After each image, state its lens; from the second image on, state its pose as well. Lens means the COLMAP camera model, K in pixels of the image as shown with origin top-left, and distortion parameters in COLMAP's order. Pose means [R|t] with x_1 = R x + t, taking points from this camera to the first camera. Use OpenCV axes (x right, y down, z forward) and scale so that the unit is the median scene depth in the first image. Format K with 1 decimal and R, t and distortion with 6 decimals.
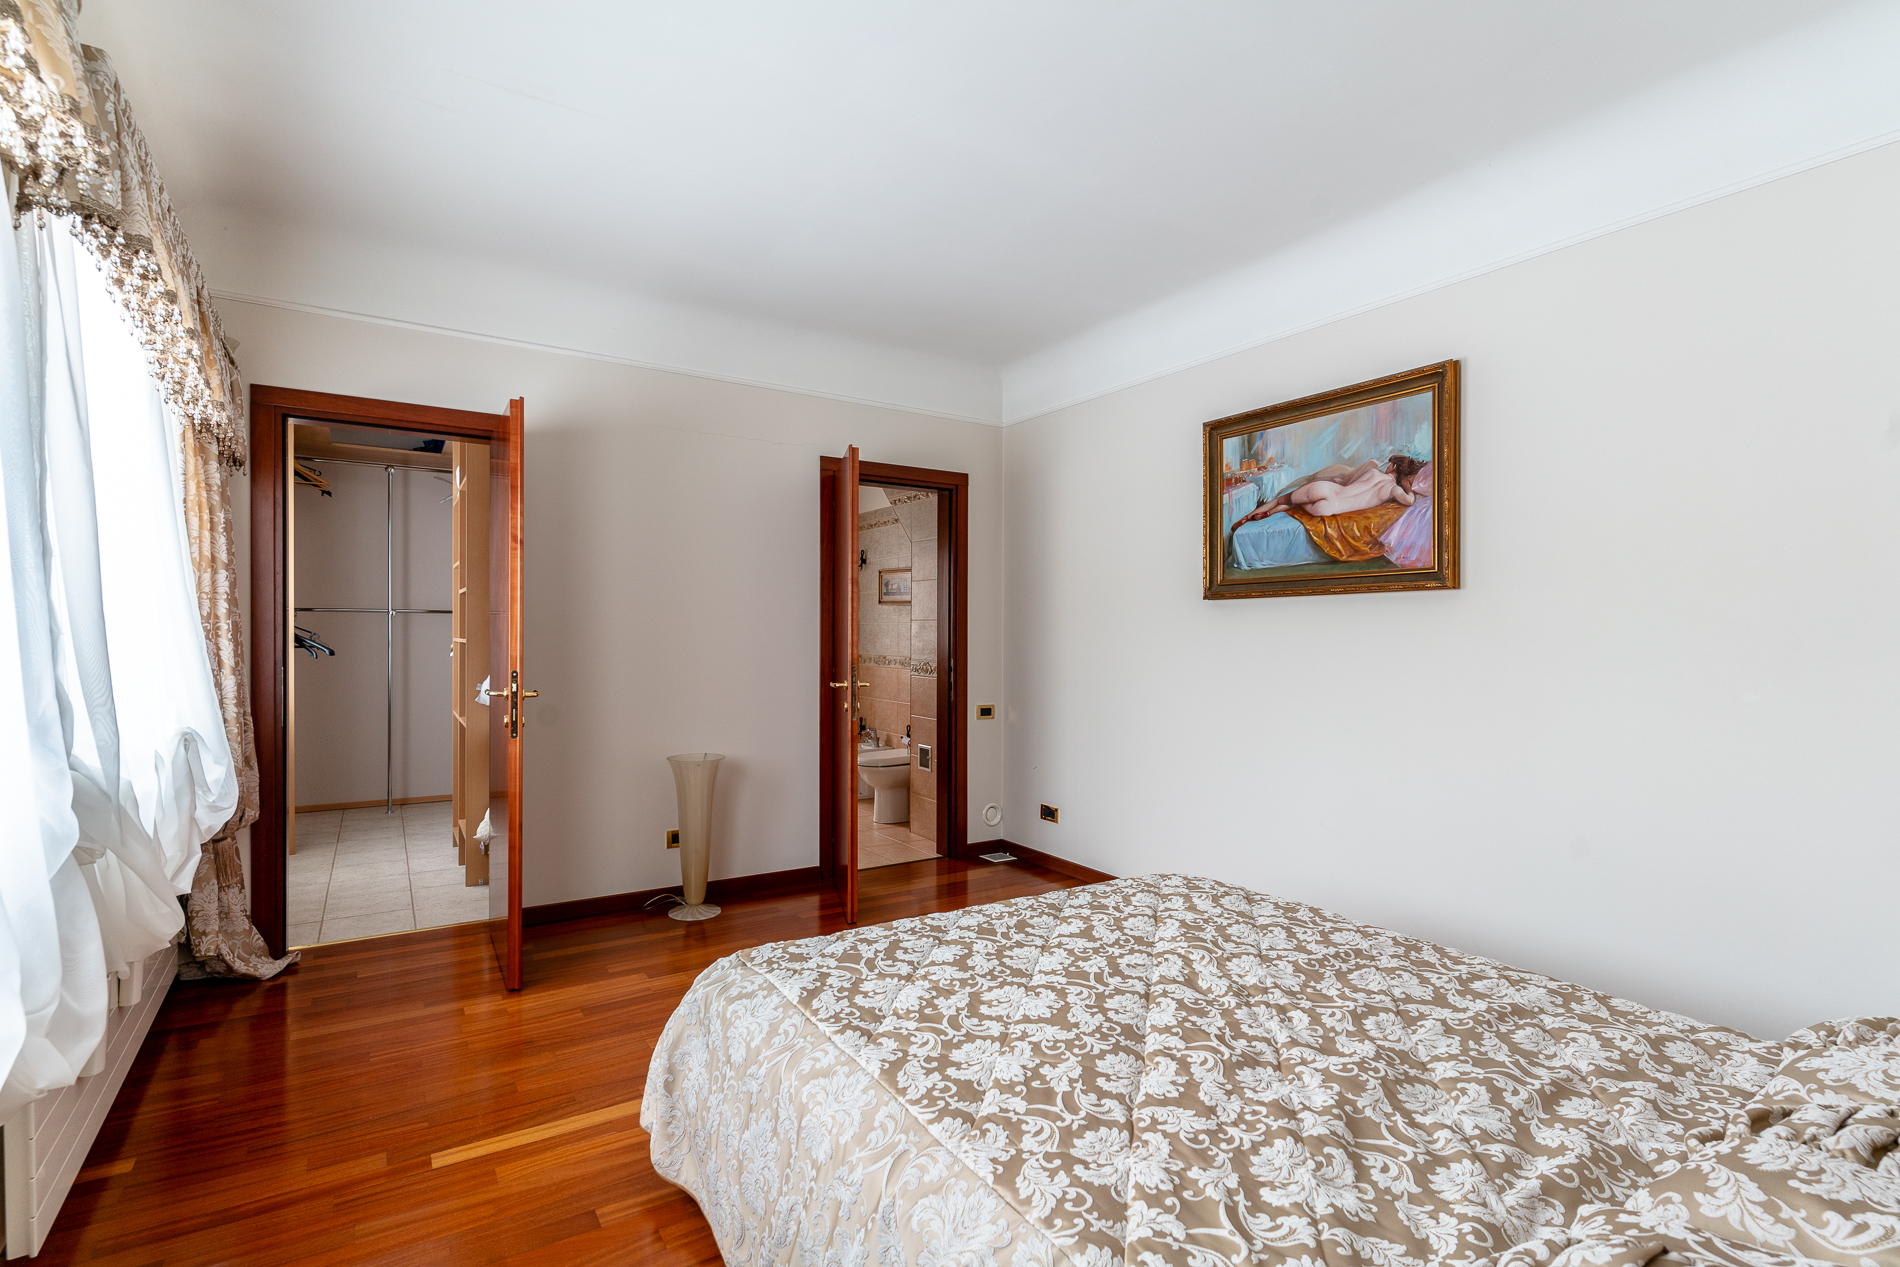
lens RADIAL K [[895.9, 0, 955.5], [0, 895.9, 645.0], [0, 0, 1]] dist [0.000746, 0.000489]
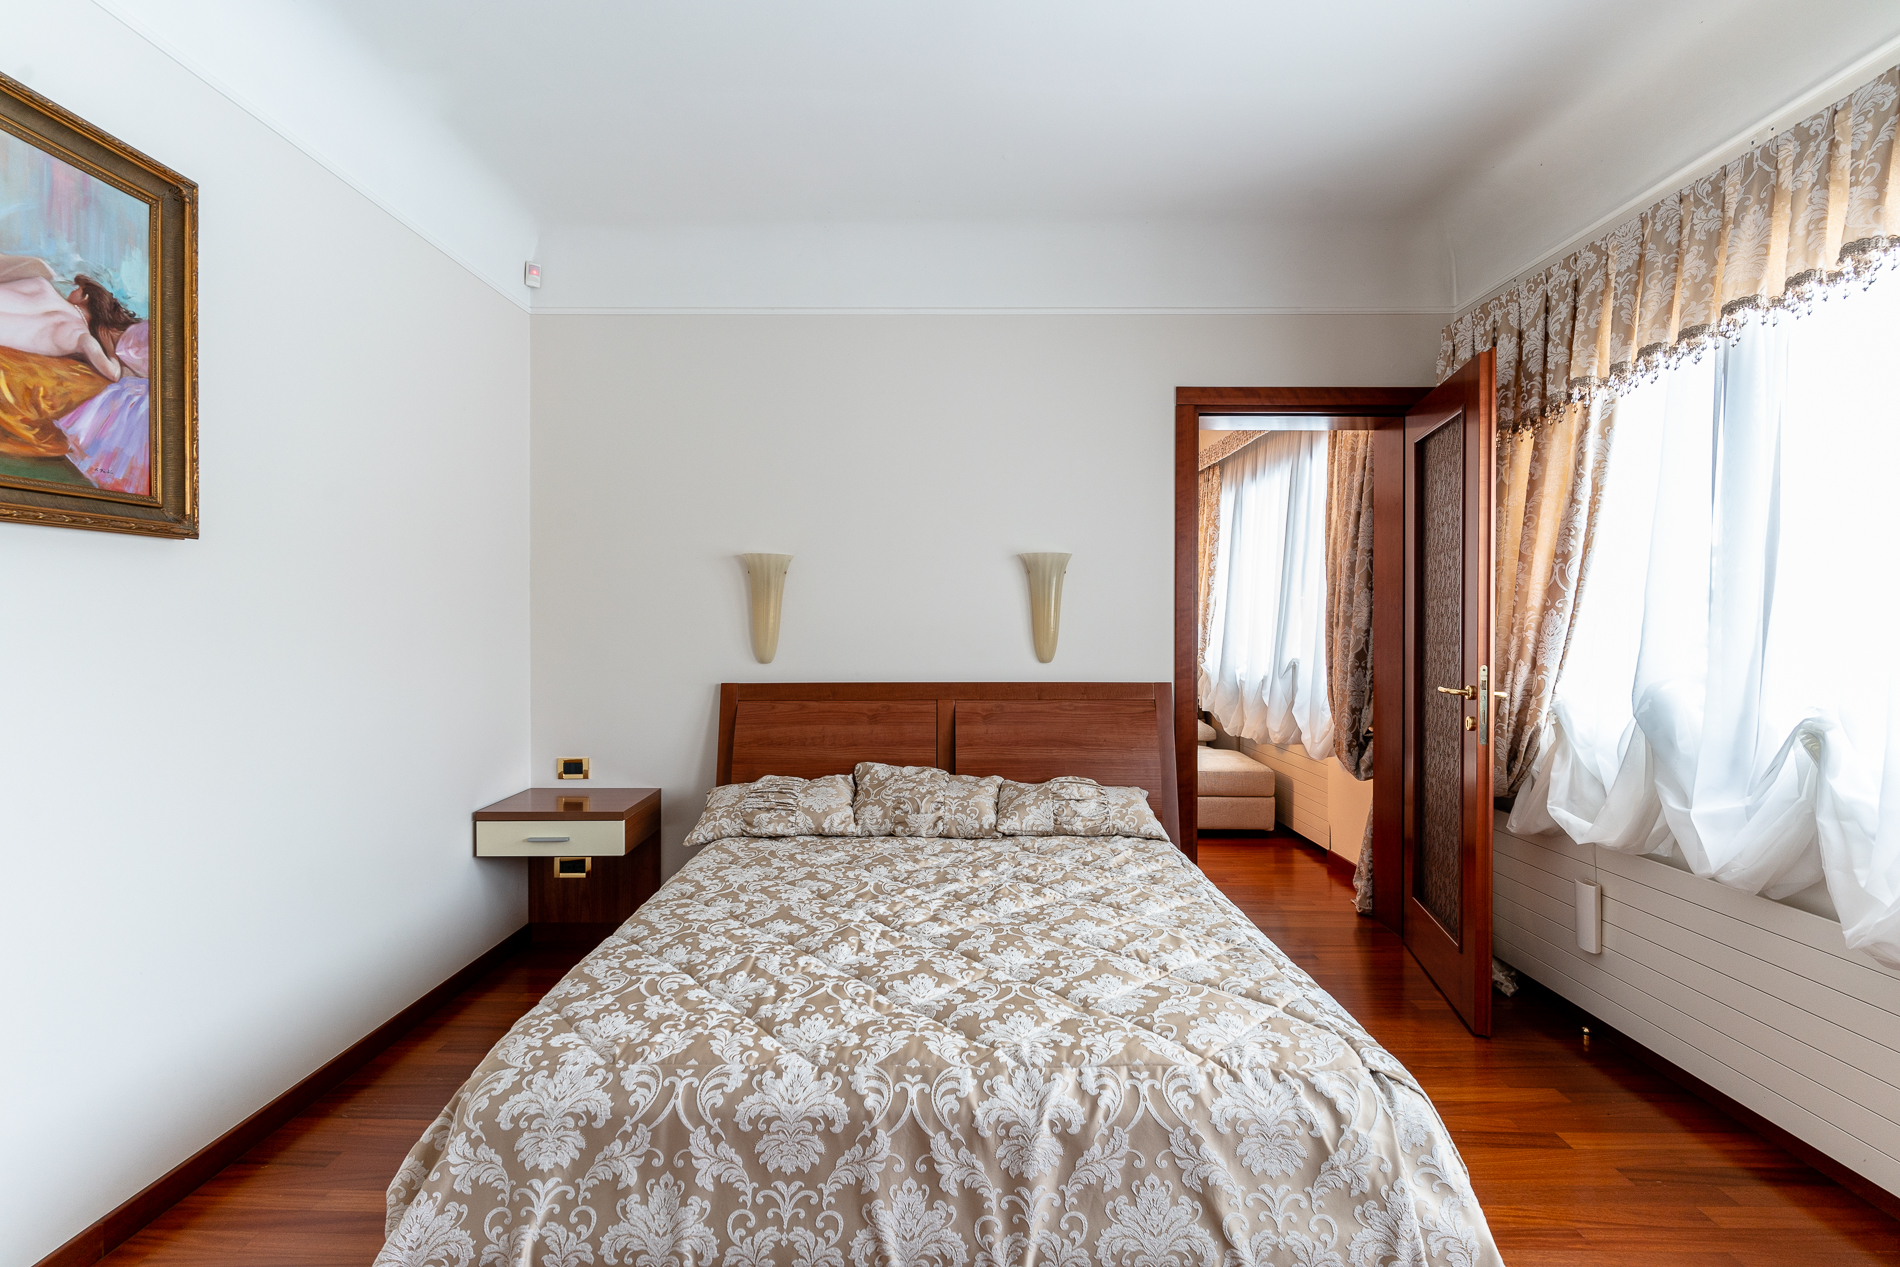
lens RADIAL K [[895.9, 0, 955.5], [0, 895.9, 645.0], [0, 0, 1]] dist [0.000746, 0.000489]
pose [[-0.852345, -0.026041, 0.522332, -0.245843], [-0.003566, 0.999026, 0.043988, -0.015733], [-0.522969, 0.035631, -0.851607, 1.202199]]
